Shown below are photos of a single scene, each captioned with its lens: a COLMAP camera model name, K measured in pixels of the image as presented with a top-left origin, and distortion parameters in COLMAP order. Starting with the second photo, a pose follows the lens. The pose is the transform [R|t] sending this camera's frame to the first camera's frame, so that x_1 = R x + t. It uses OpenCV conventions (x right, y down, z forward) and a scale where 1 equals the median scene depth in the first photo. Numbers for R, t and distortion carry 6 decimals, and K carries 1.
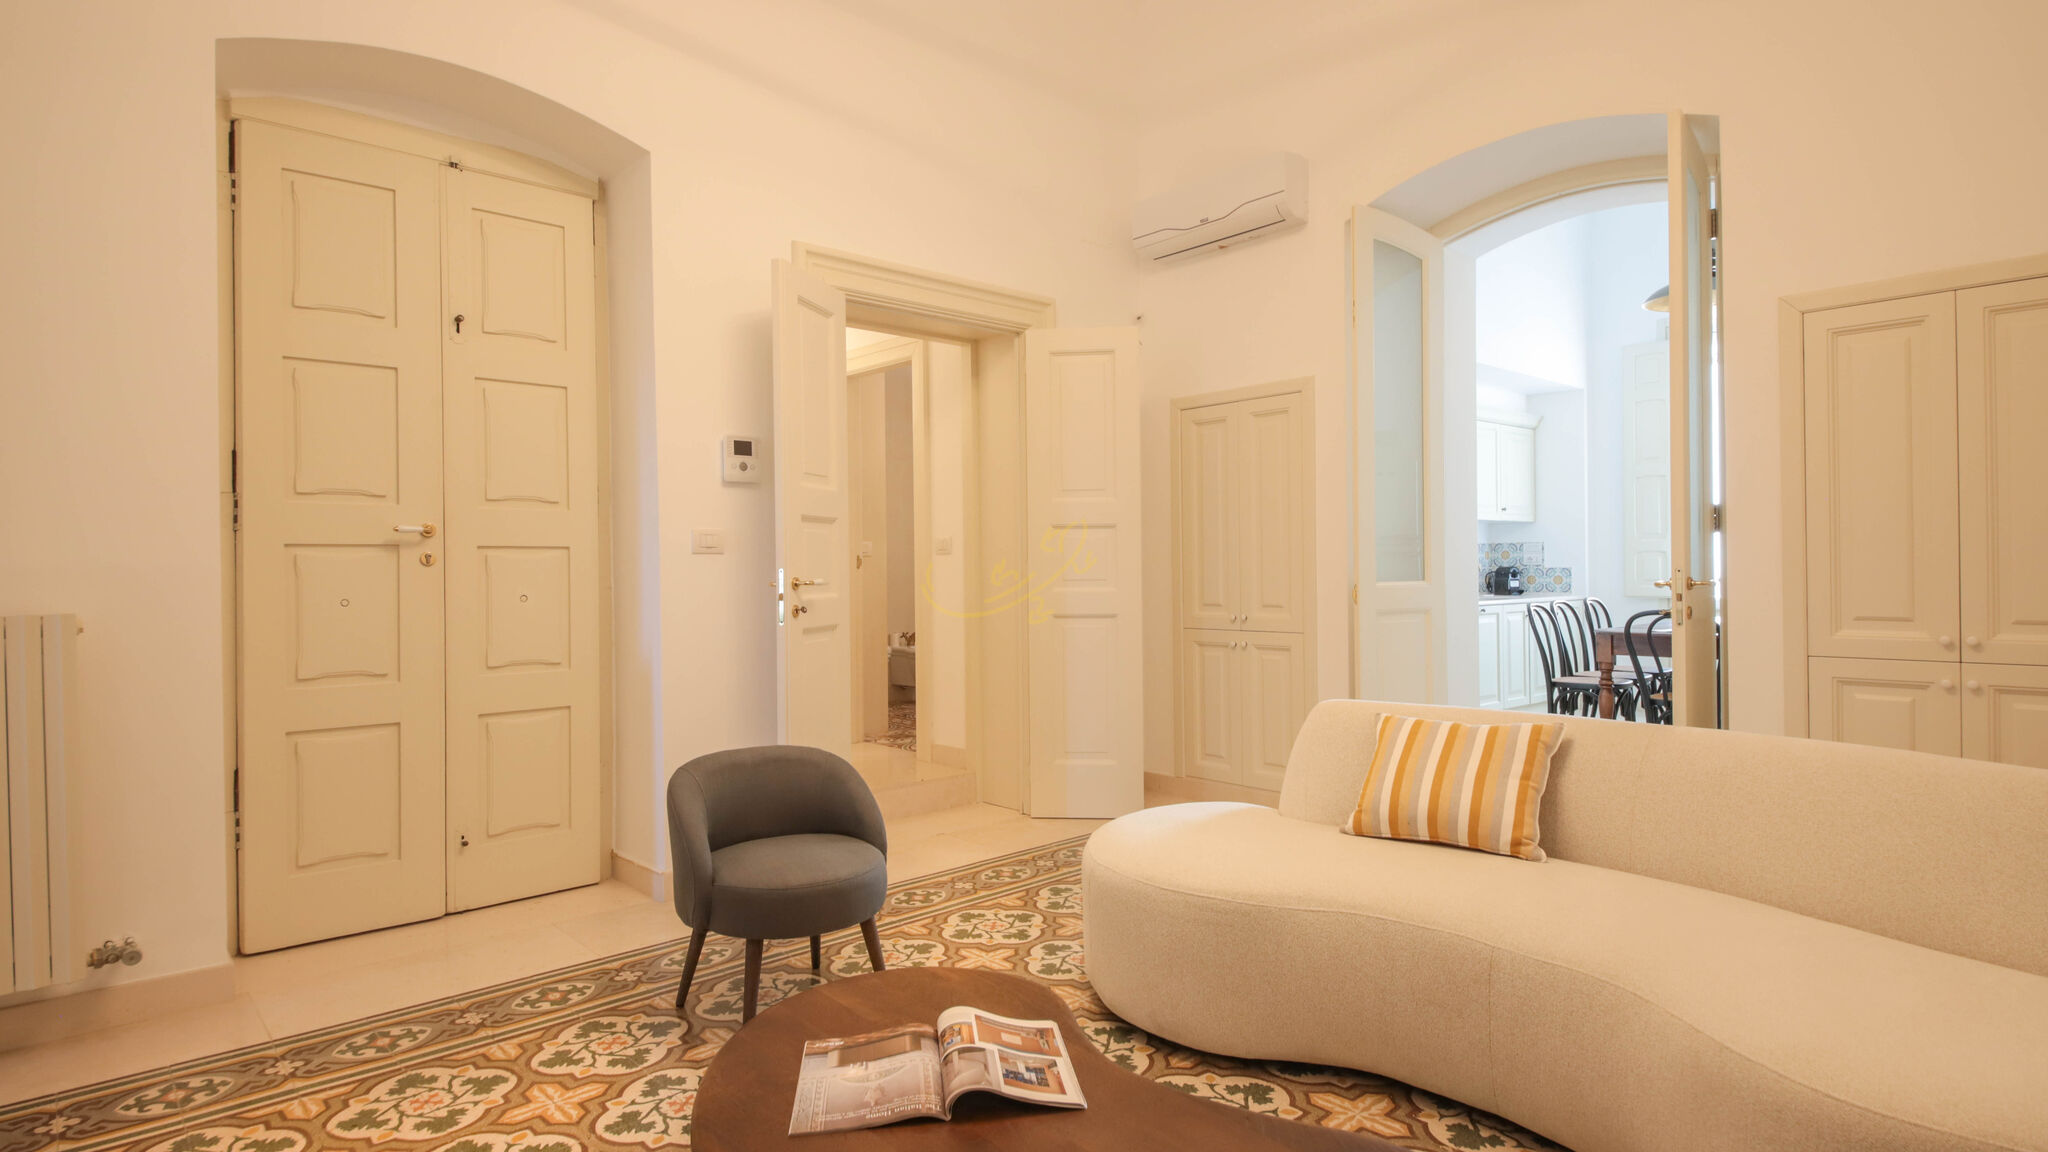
lens RADIAL K [[1068.4, 0, 1033.1], [0, 1068.4, 572.5], [0, 0, 1]] dist [0.024190, -0.004293]
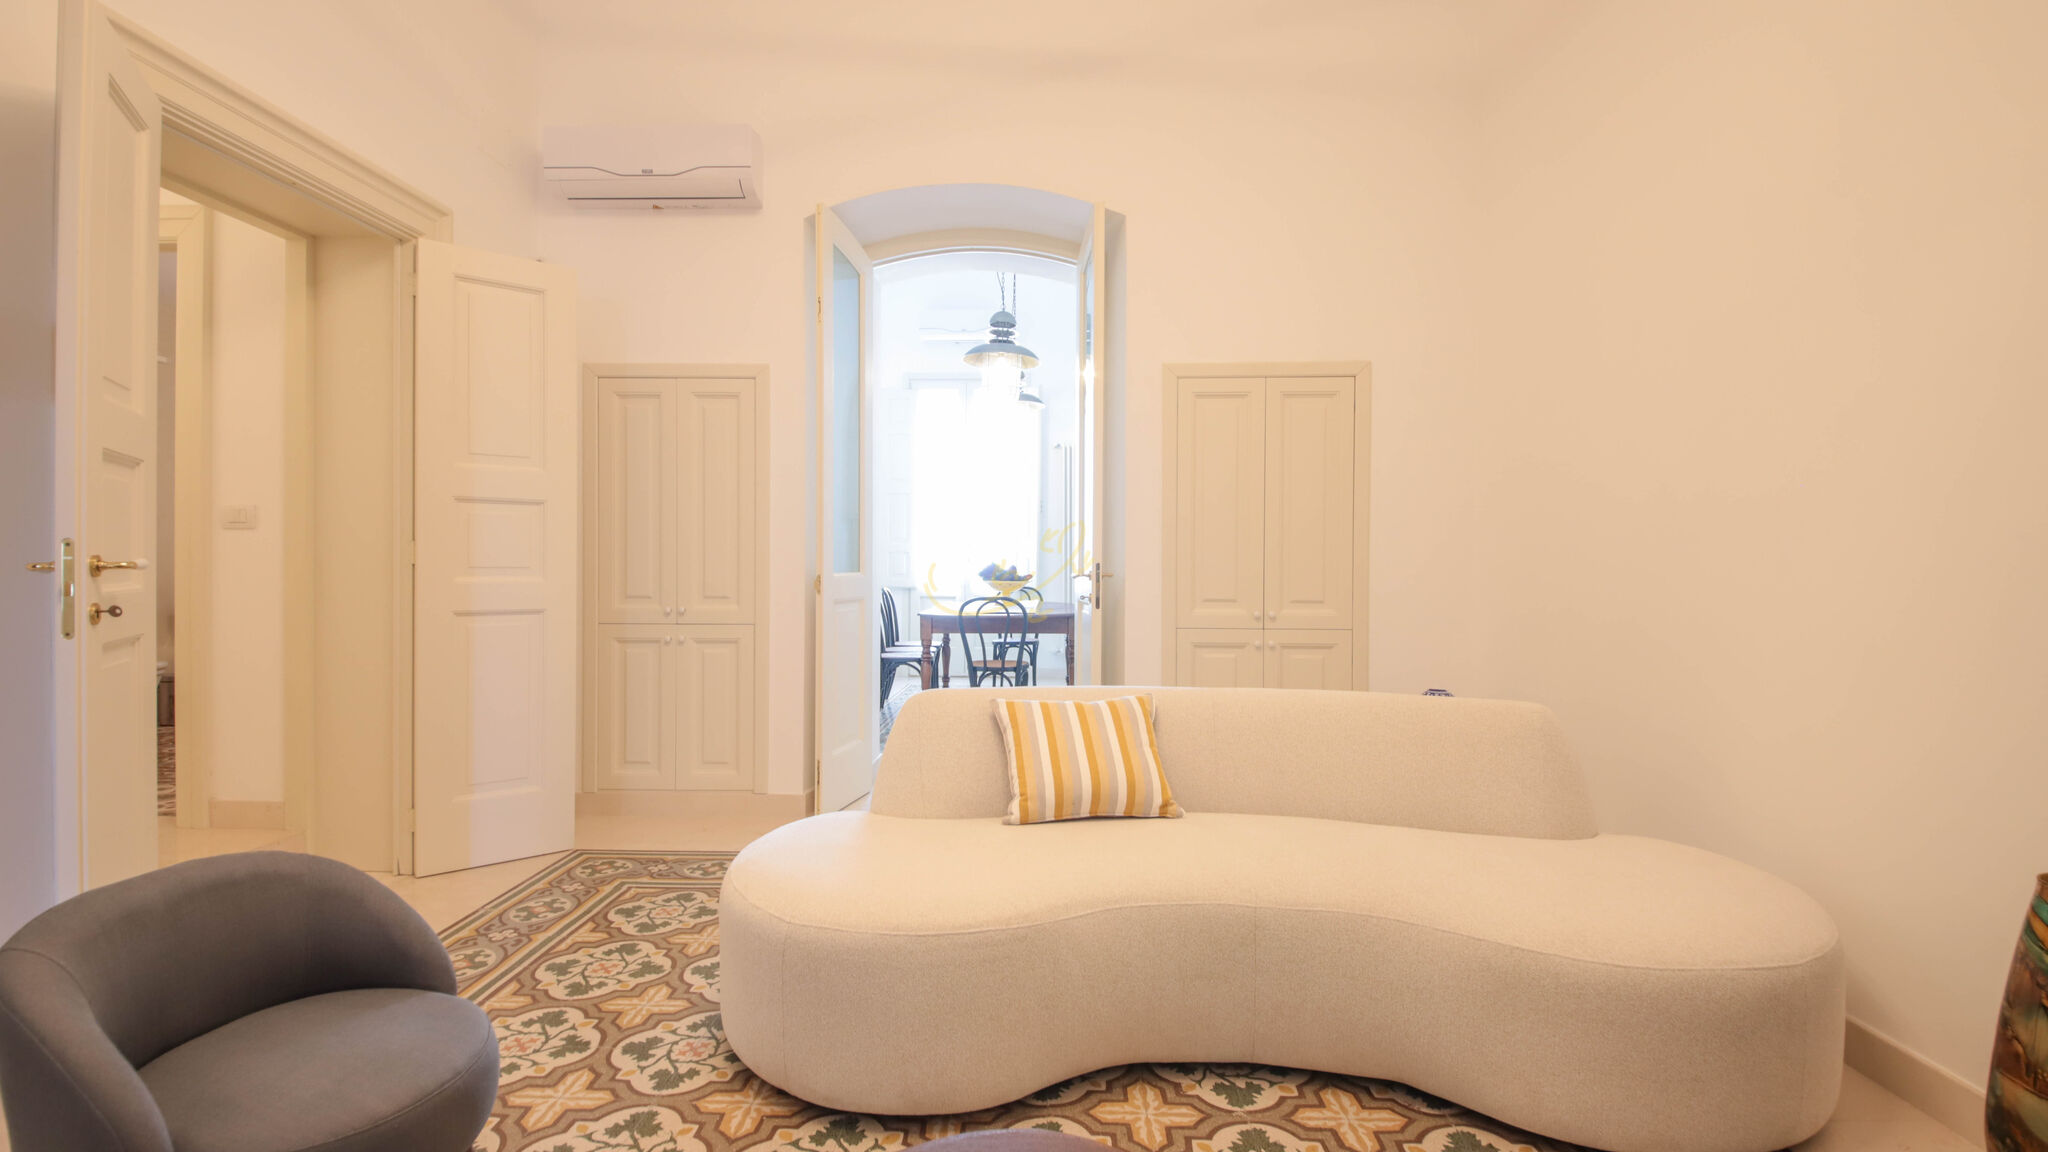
lens RADIAL K [[919.5, 0, 1025.4], [0, 919.5, 567.6], [0, 0, 1]] dist [0.023552, -0.003510]
pose [[0.698882, 0.012135, 0.715134, -0.181554], [-0.011430, 0.999918, -0.005797, 0.006767], [-0.715146, -0.004123, 0.698963, 0.235029]]
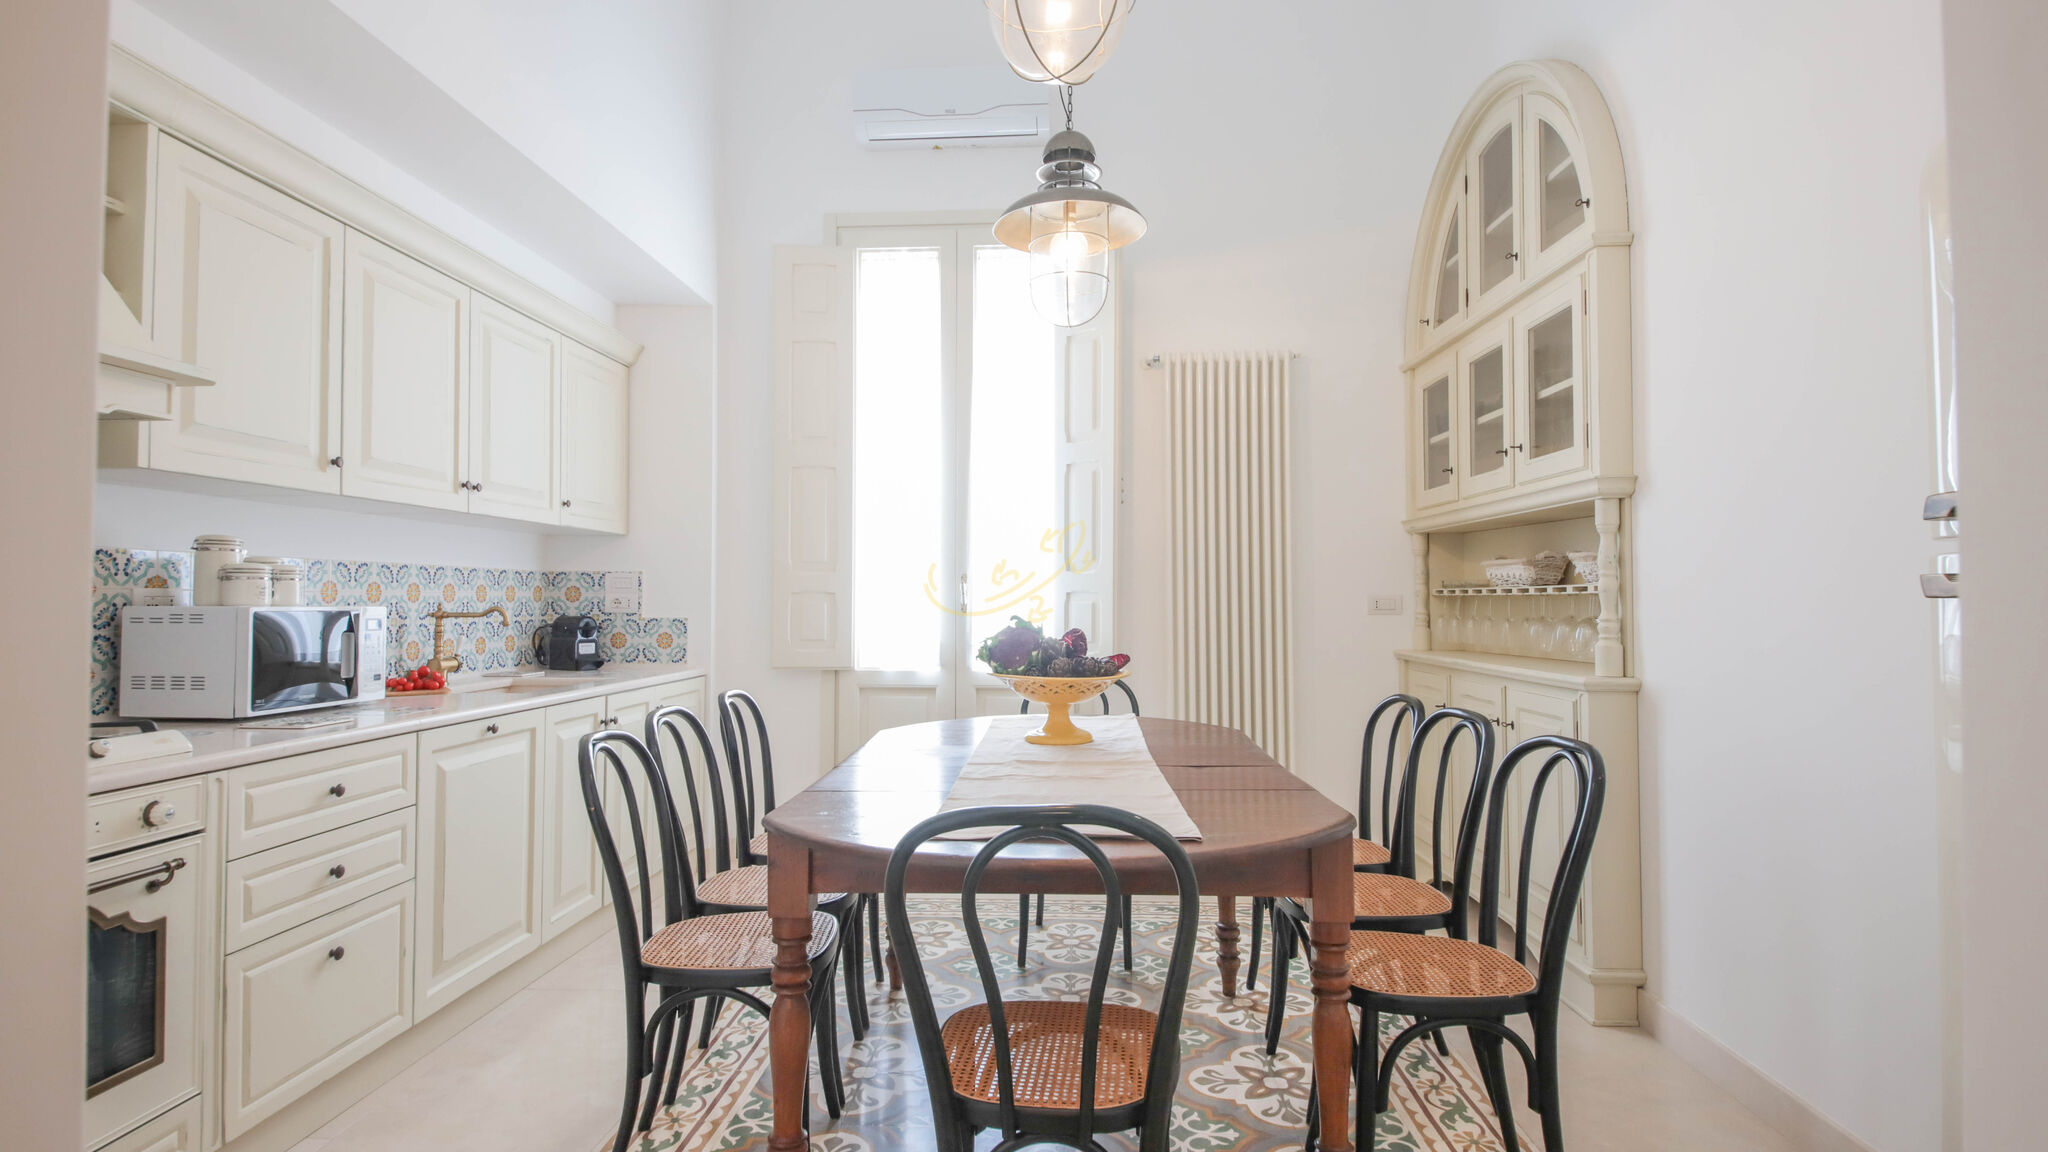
lens RADIAL K [[1068.4, 0, 1013.8], [0, 1068.4, 572.4], [0, 0, 1]] dist [0.024190, -0.004293]
pose [[0.717819, 0.030151, 0.695577, 0.439706], [-0.006345, 0.999304, -0.036769, -0.016873], [-0.696201, 0.021981, 0.717510, 0.902468]]
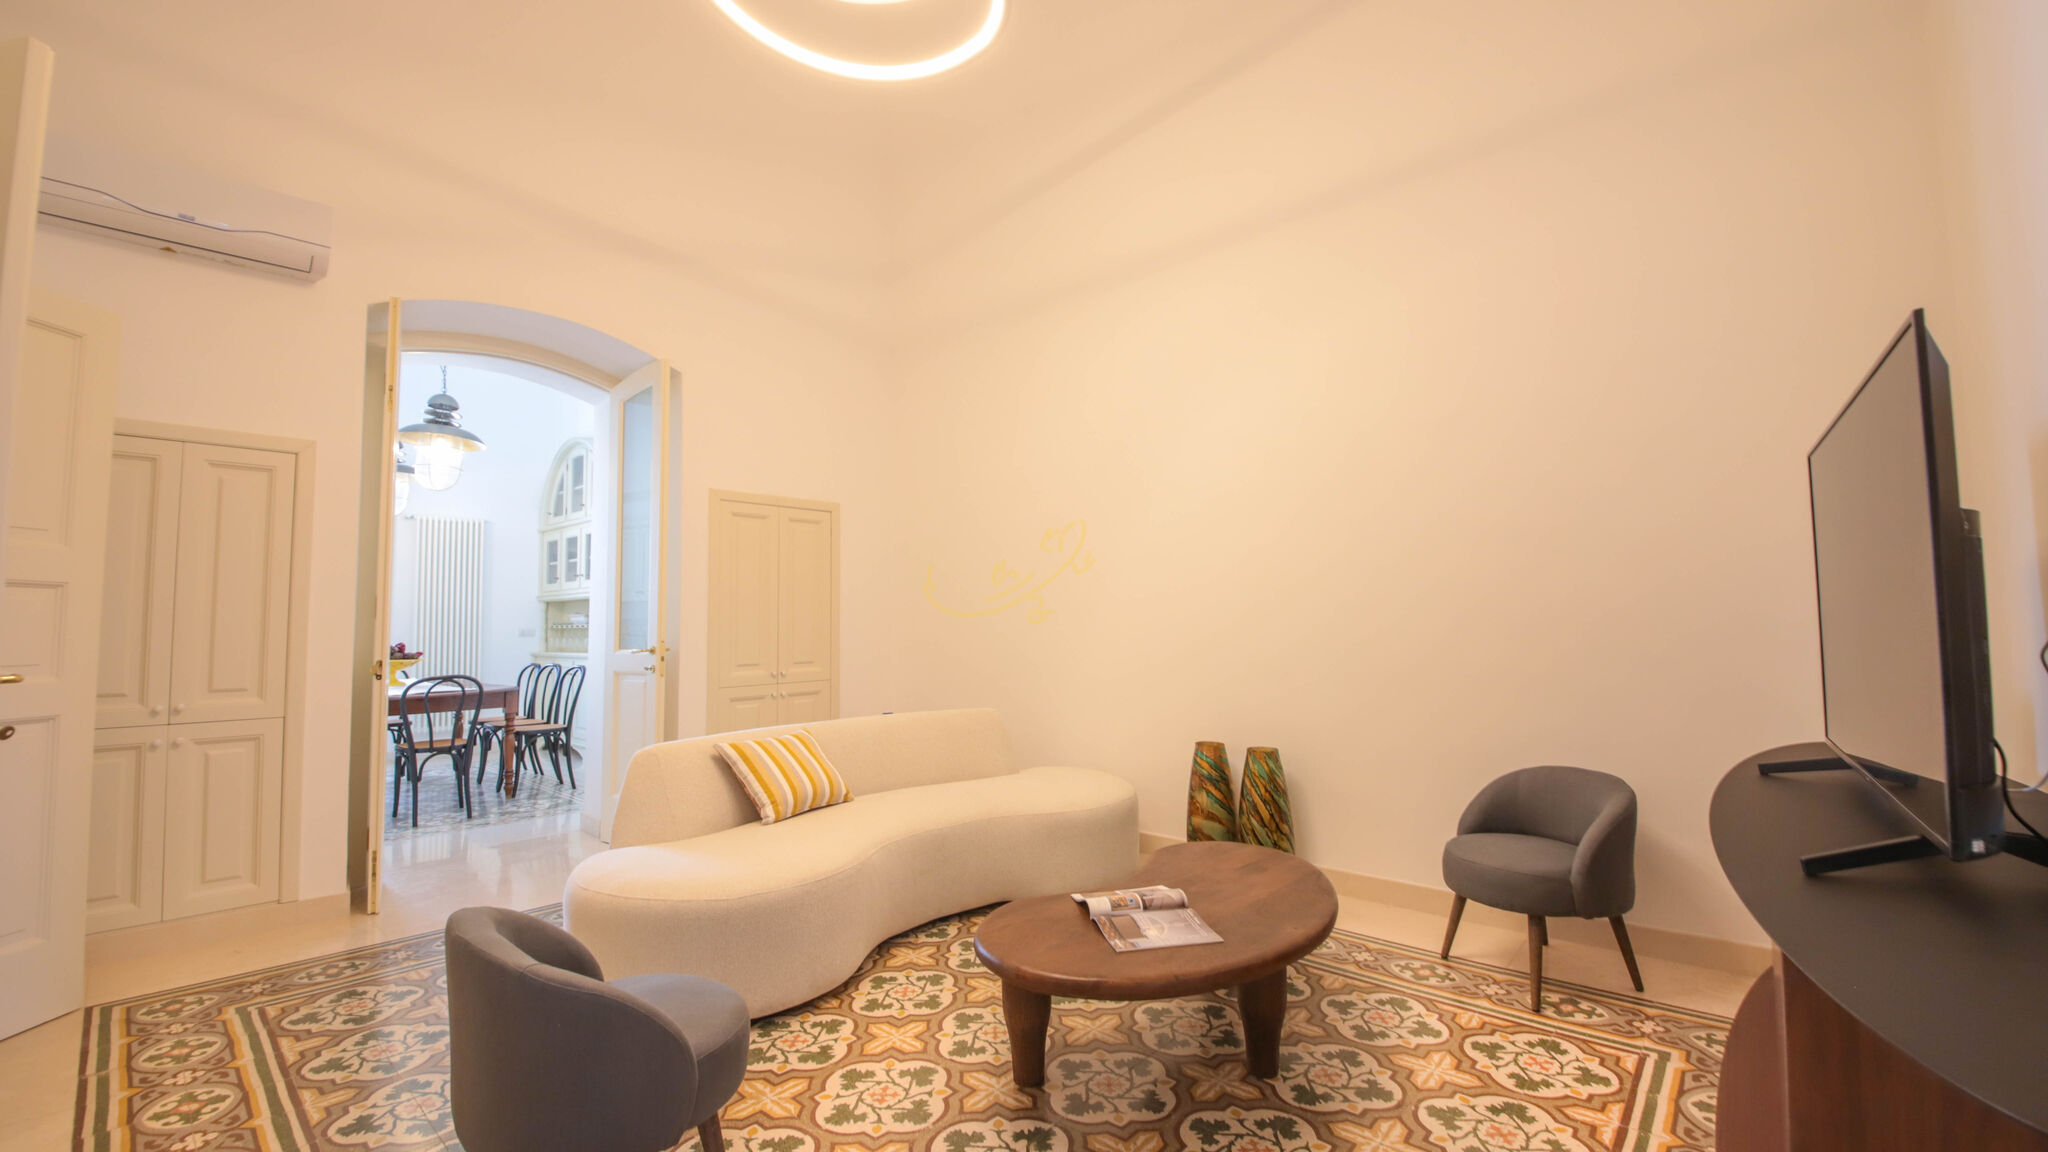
lens RADIAL K [[808.5, 0, 1032.5], [0, 808.5, 569.9], [0, 0, 1]] dist [-0.023128, -0.001257]
pose [[-0.099340, 0.079999, 0.991833, -0.493192], [0.018881, 0.996735, -0.078503, -0.003017], [-0.994874, 0.010928, -0.100526, 0.443451]]
